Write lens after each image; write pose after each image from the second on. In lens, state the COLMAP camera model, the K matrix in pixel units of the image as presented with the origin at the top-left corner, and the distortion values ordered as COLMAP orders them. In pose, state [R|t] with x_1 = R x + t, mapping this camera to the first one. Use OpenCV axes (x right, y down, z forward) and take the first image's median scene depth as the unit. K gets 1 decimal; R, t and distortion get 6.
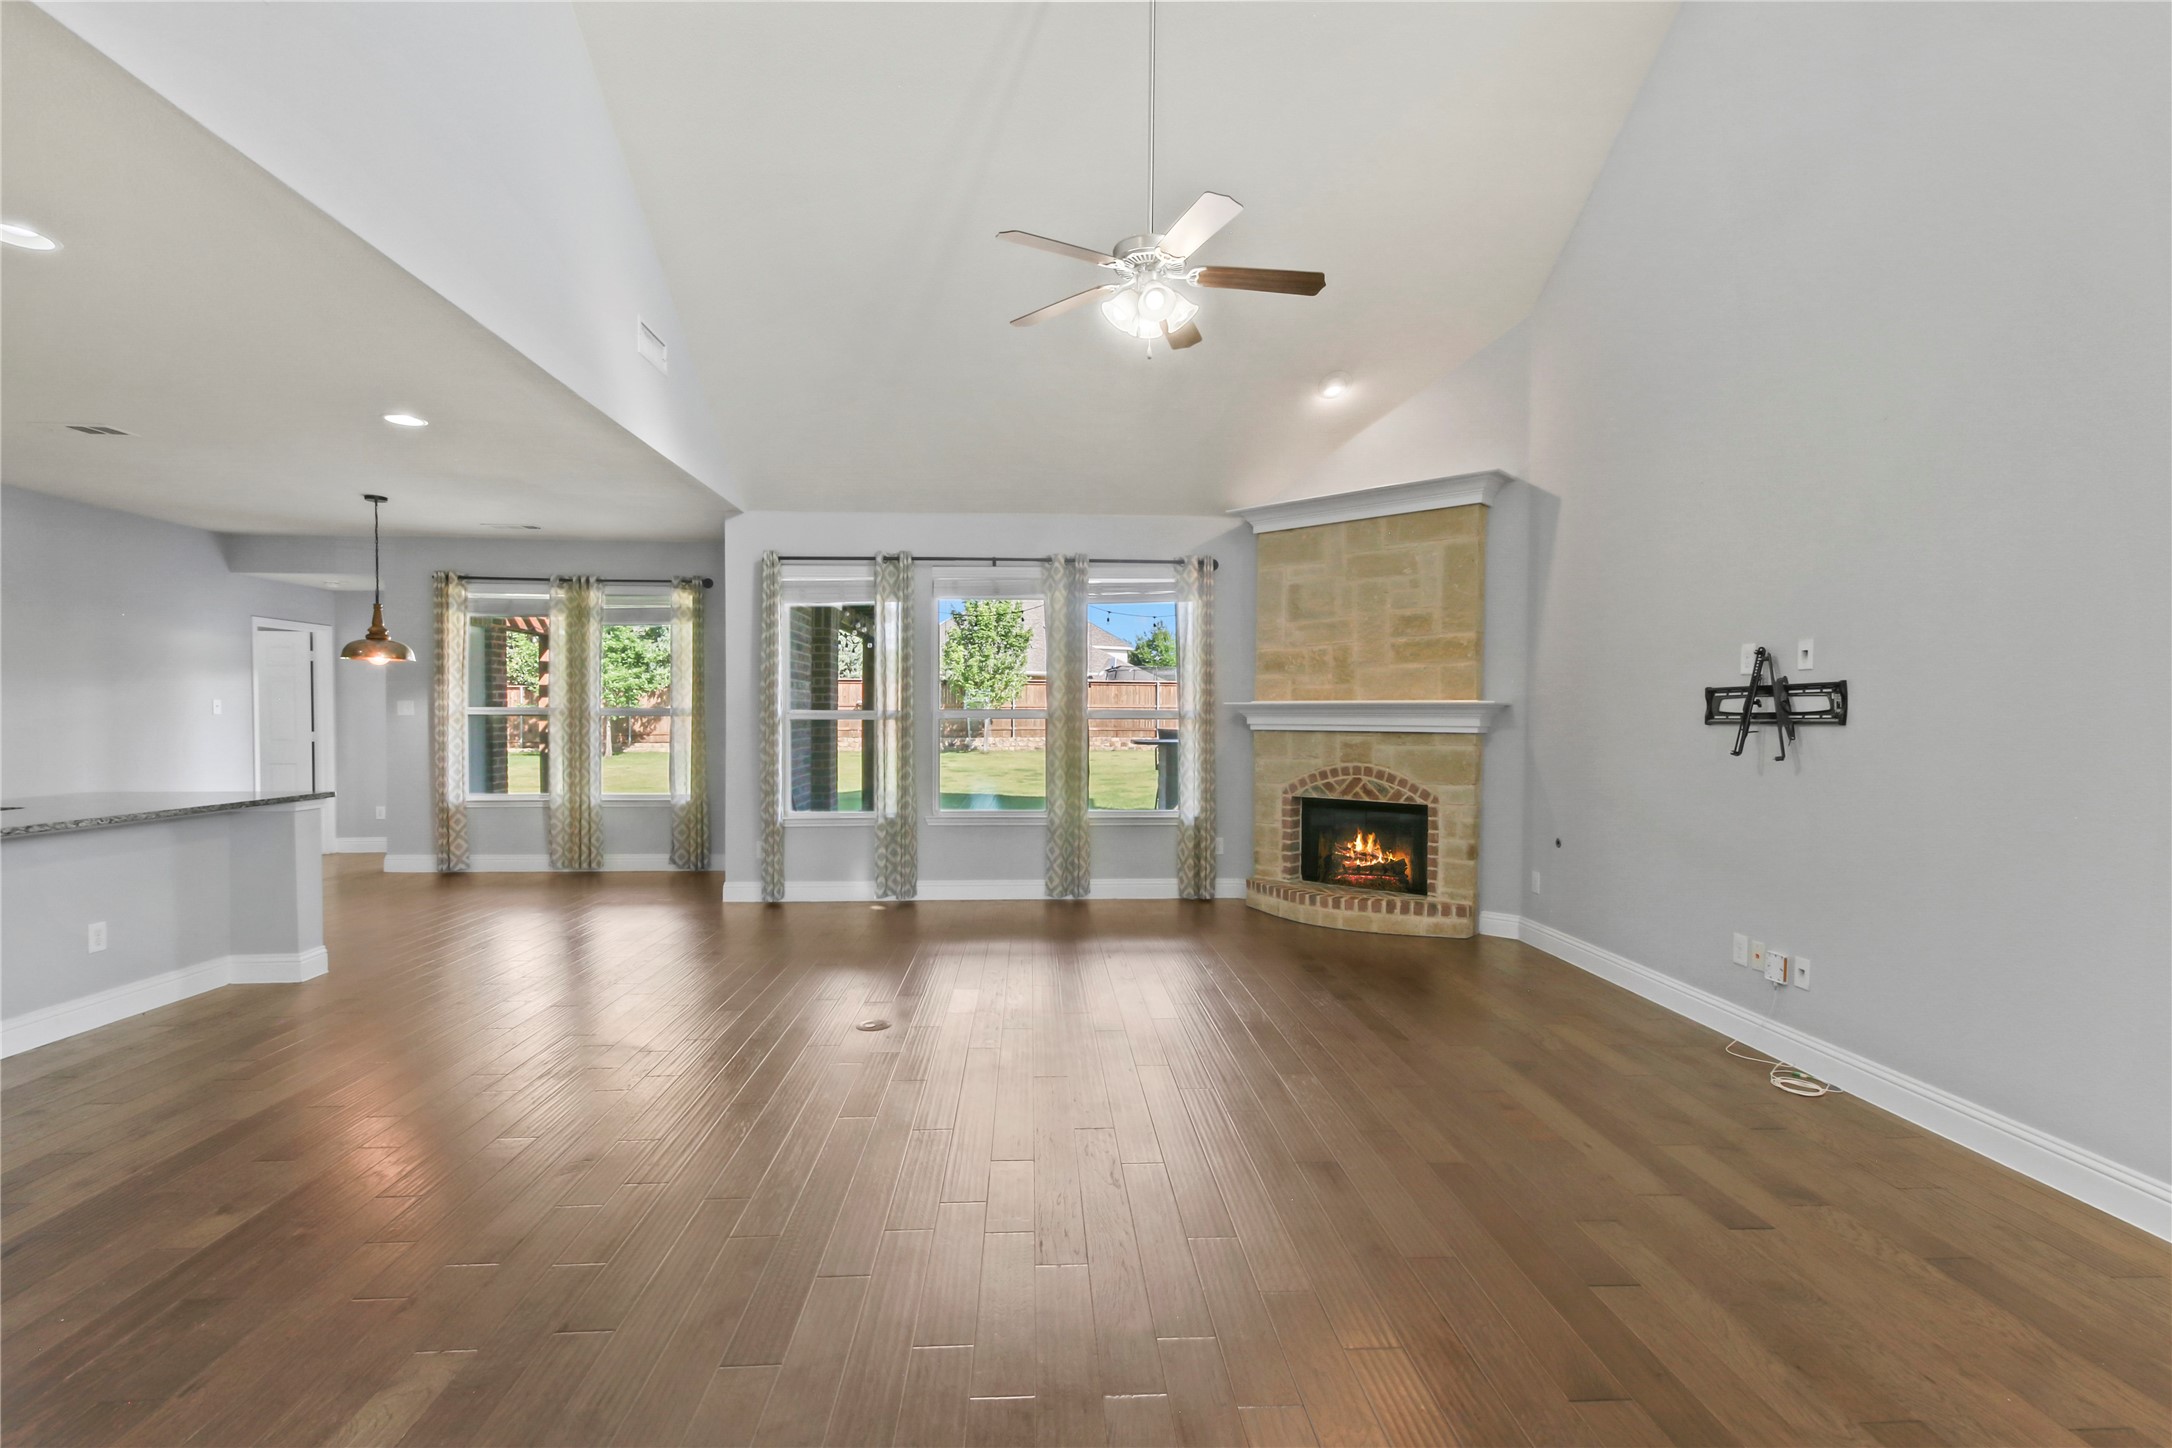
lens RADIAL K [[1005.8, 0, 1085.6], [0, 1005.8, 734.8], [0, 0, 1]] dist [0.001370, -0.001094]
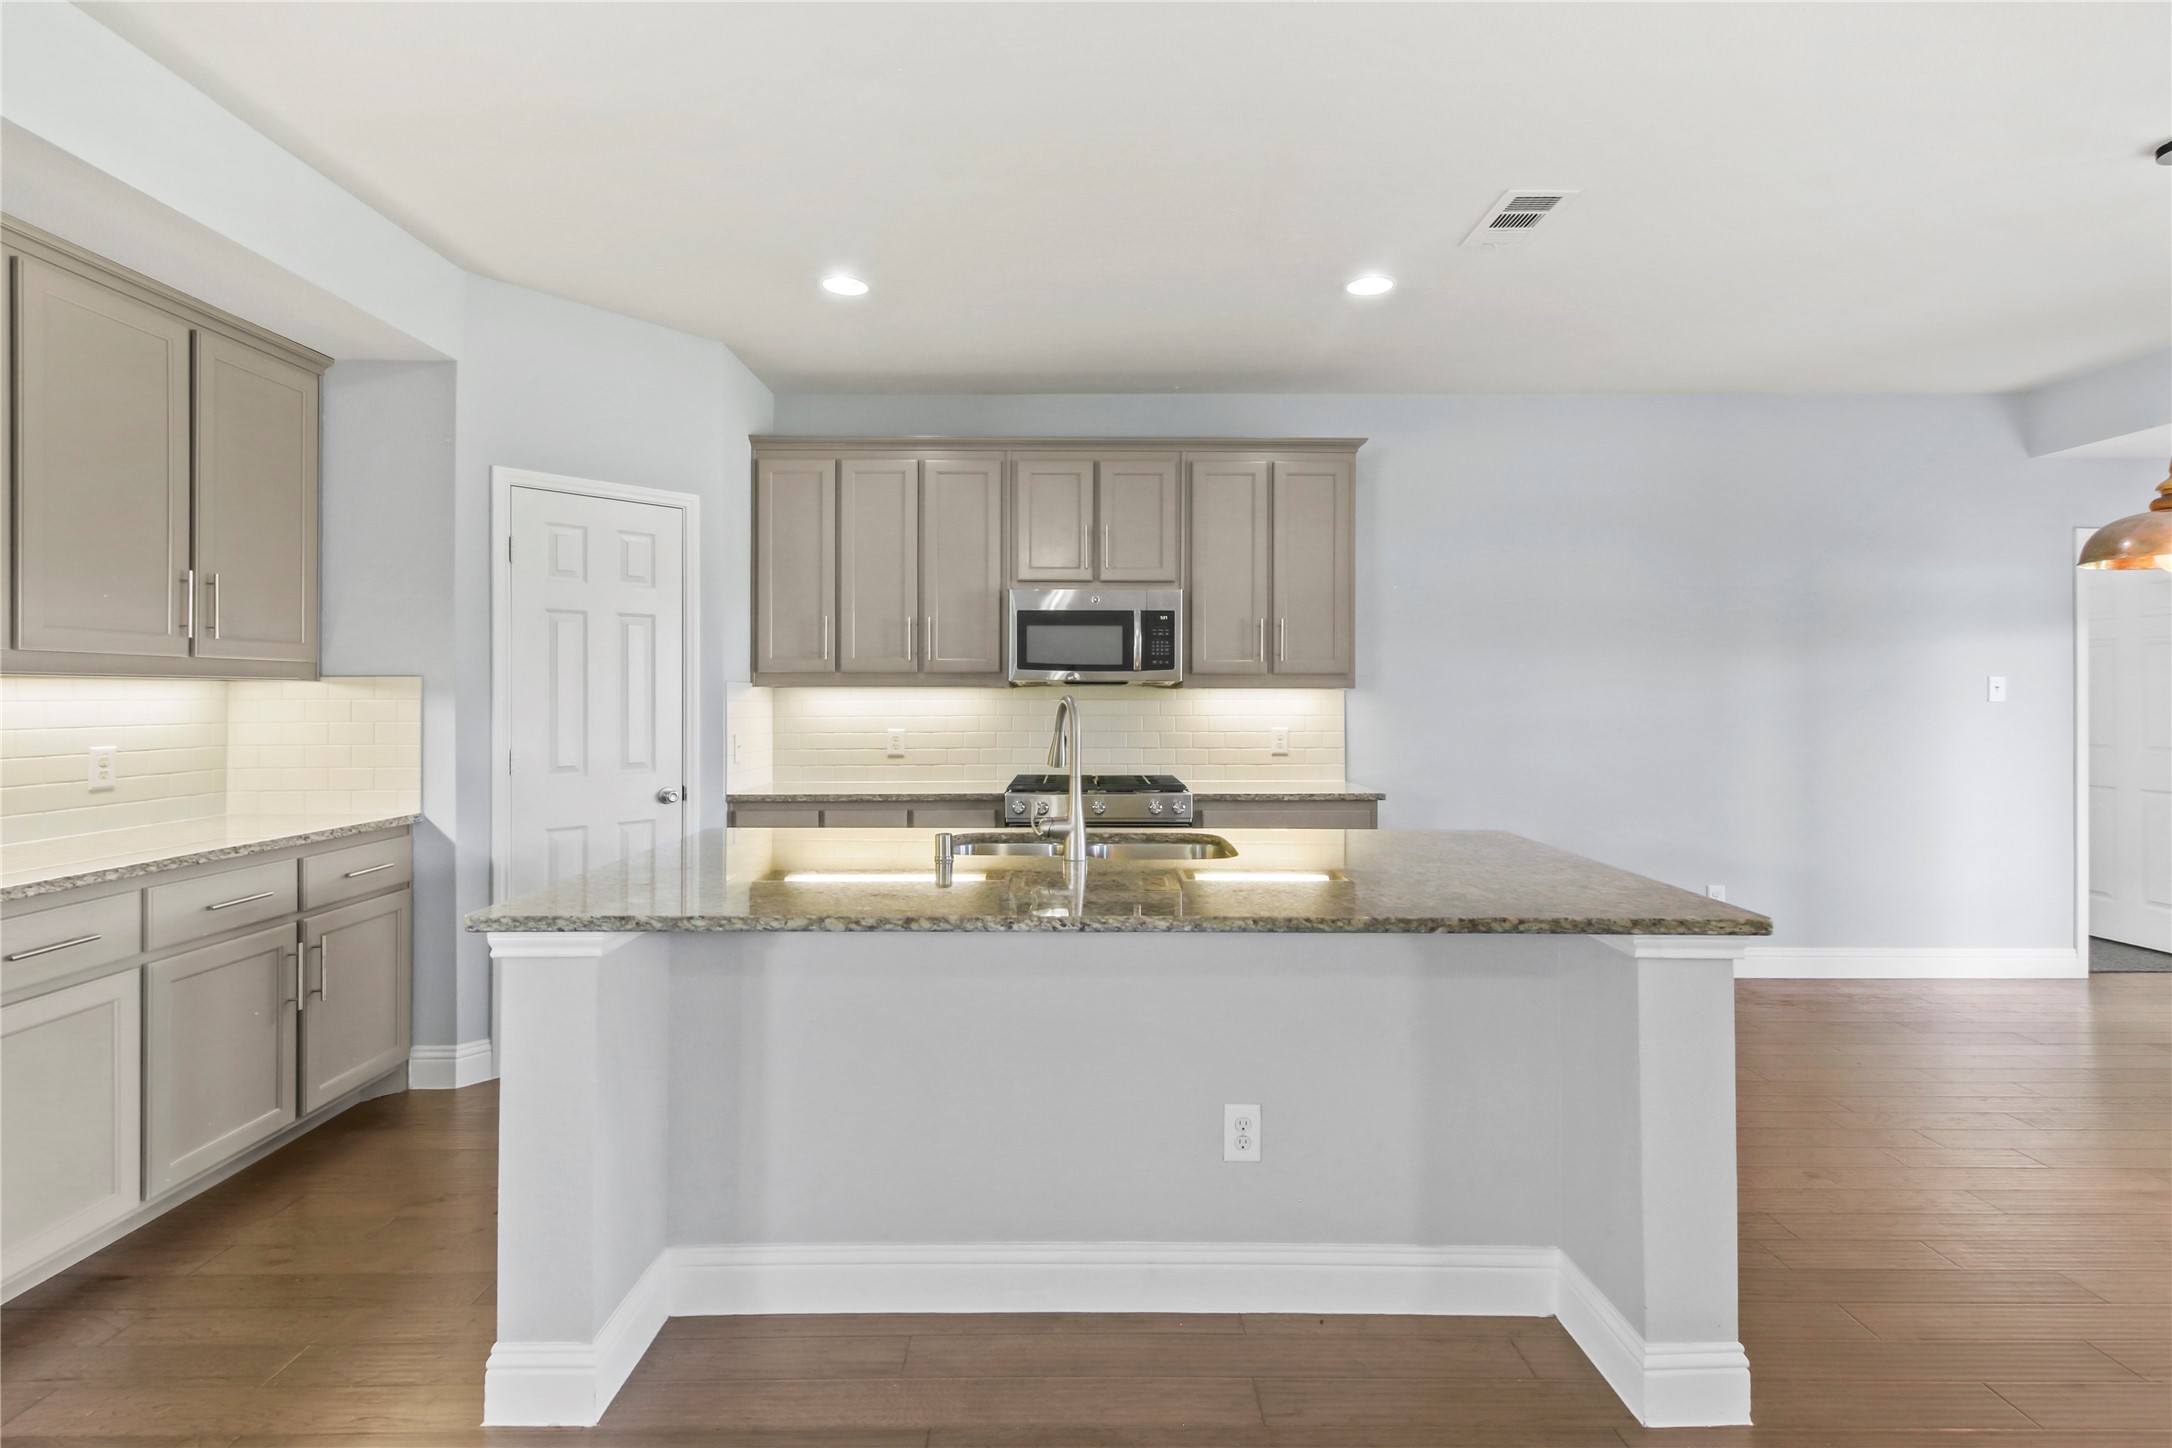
lens RADIAL K [[1005.8, 0, 1093.0], [0, 1005.8, 685.4], [0, 0, 1]] dist [0.001370, -0.001094]
pose [[-0.056813, -0.013505, -0.998294, -0.298894], [-0.024231, 0.999633, -0.012144, -0.011991], [0.998091, 0.023500, -0.057119, 0.611321]]
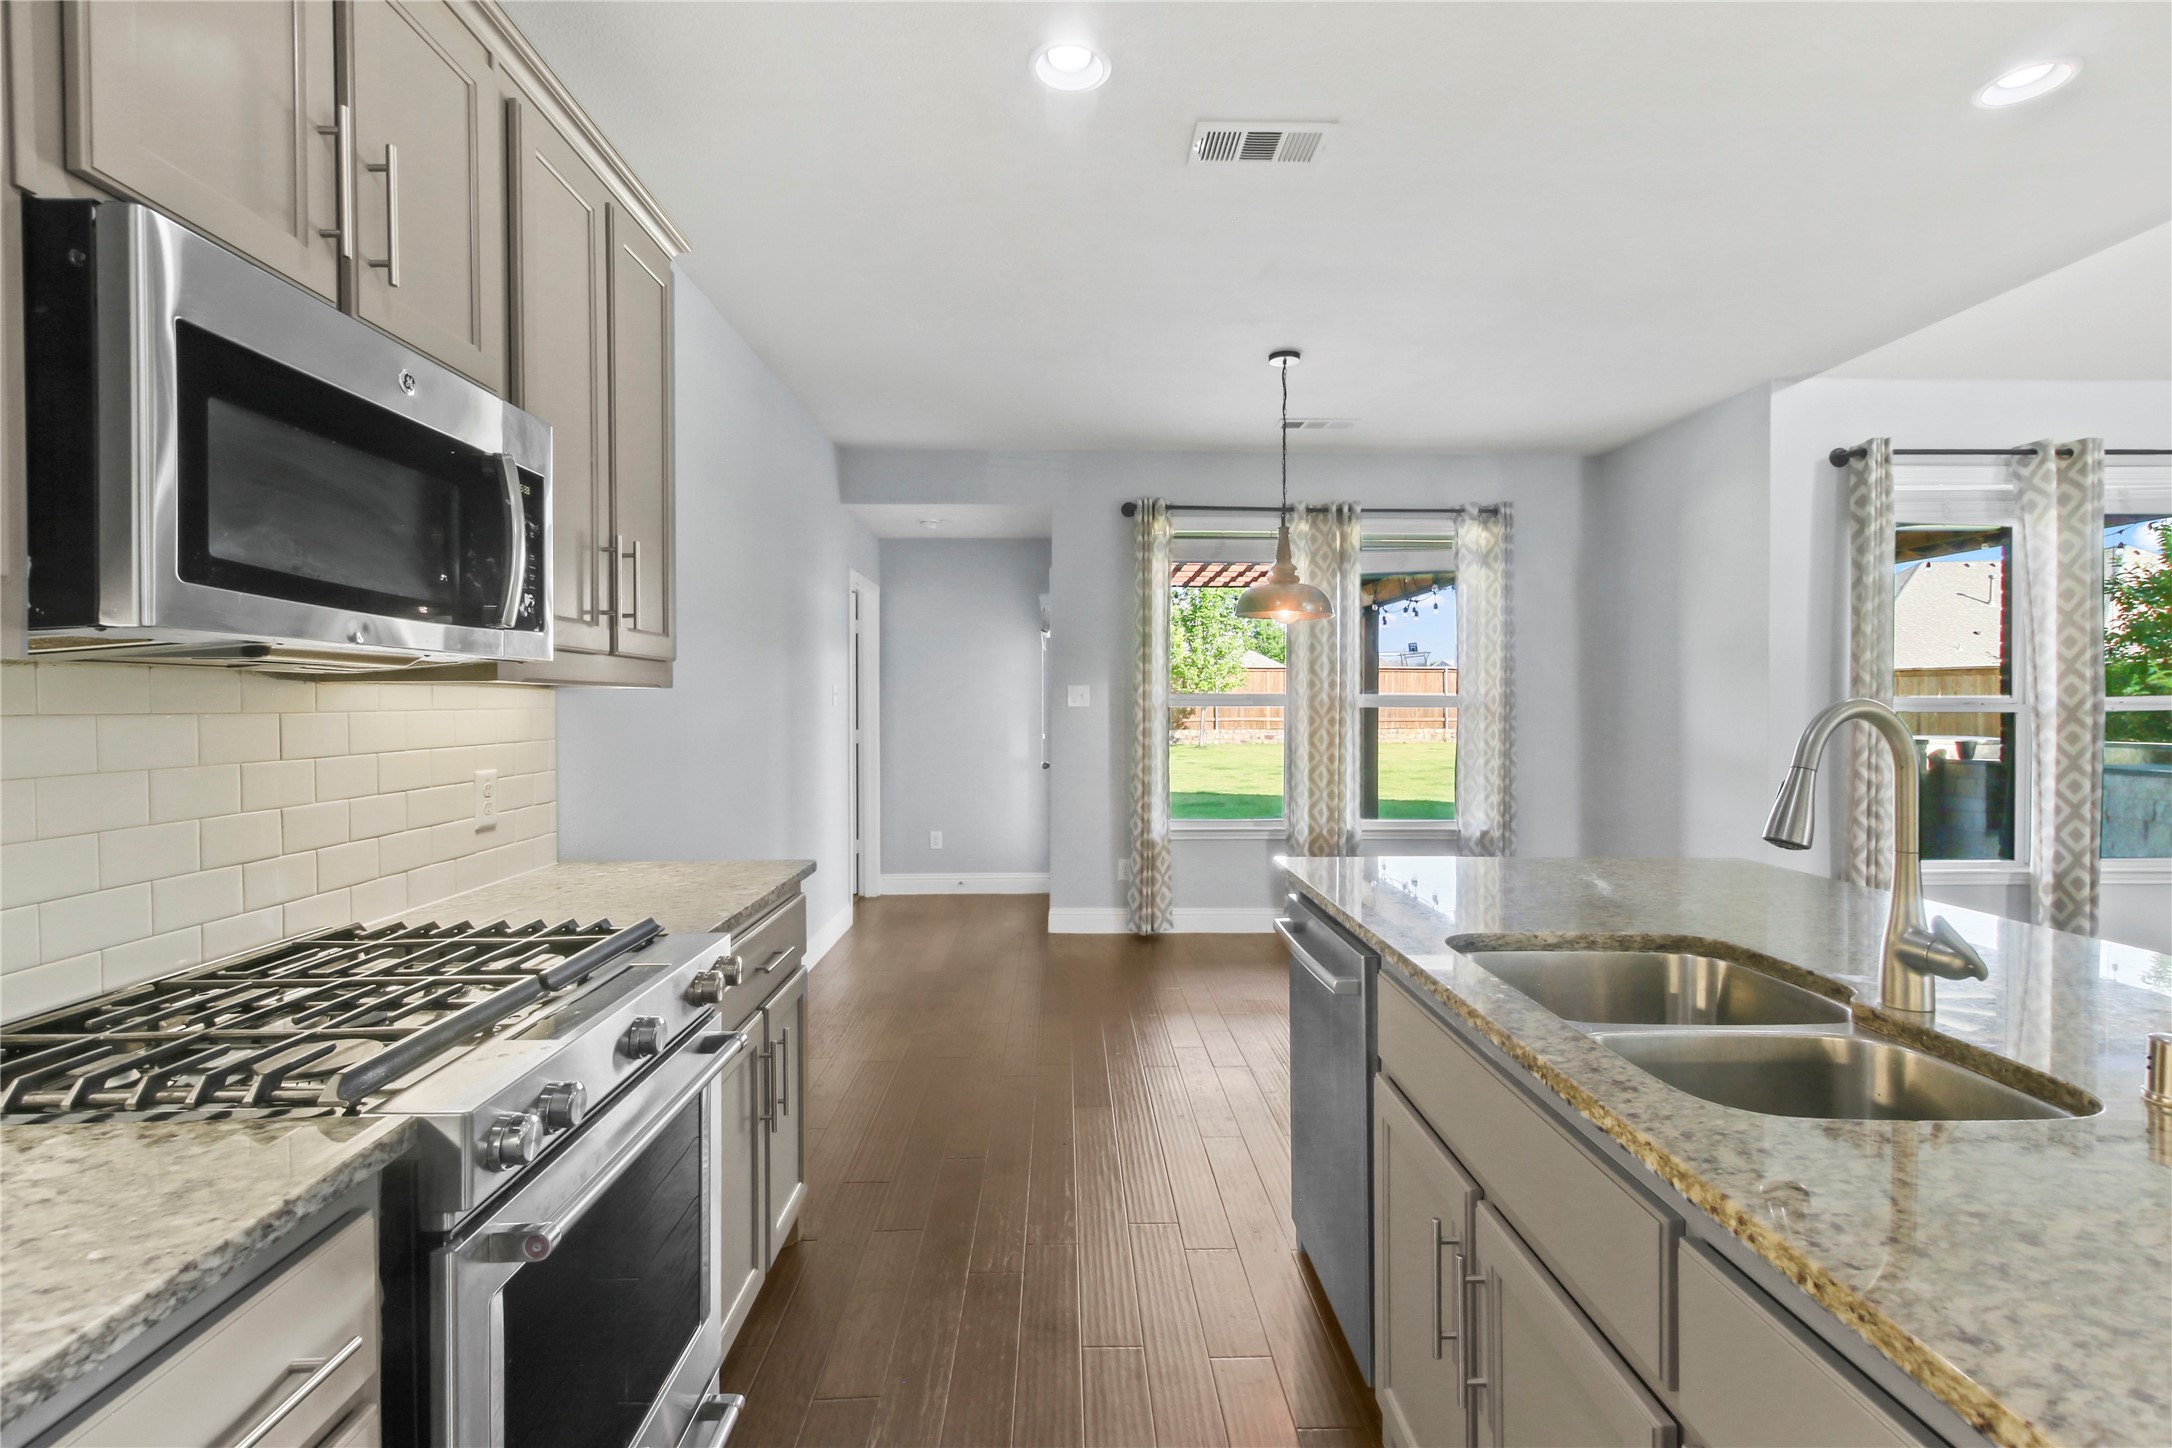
lens RADIAL K [[1005.8, 0, 1079.1], [0, 1005.8, 722.1], [0, 0, 1]] dist [0.001370, -0.001094]
pose [[0.999164, -0.000968, -0.040868, -0.812805], [0.000847, 0.999995, -0.002970, -0.008617], [0.040871, 0.002933, 0.999160, 0.381377]]
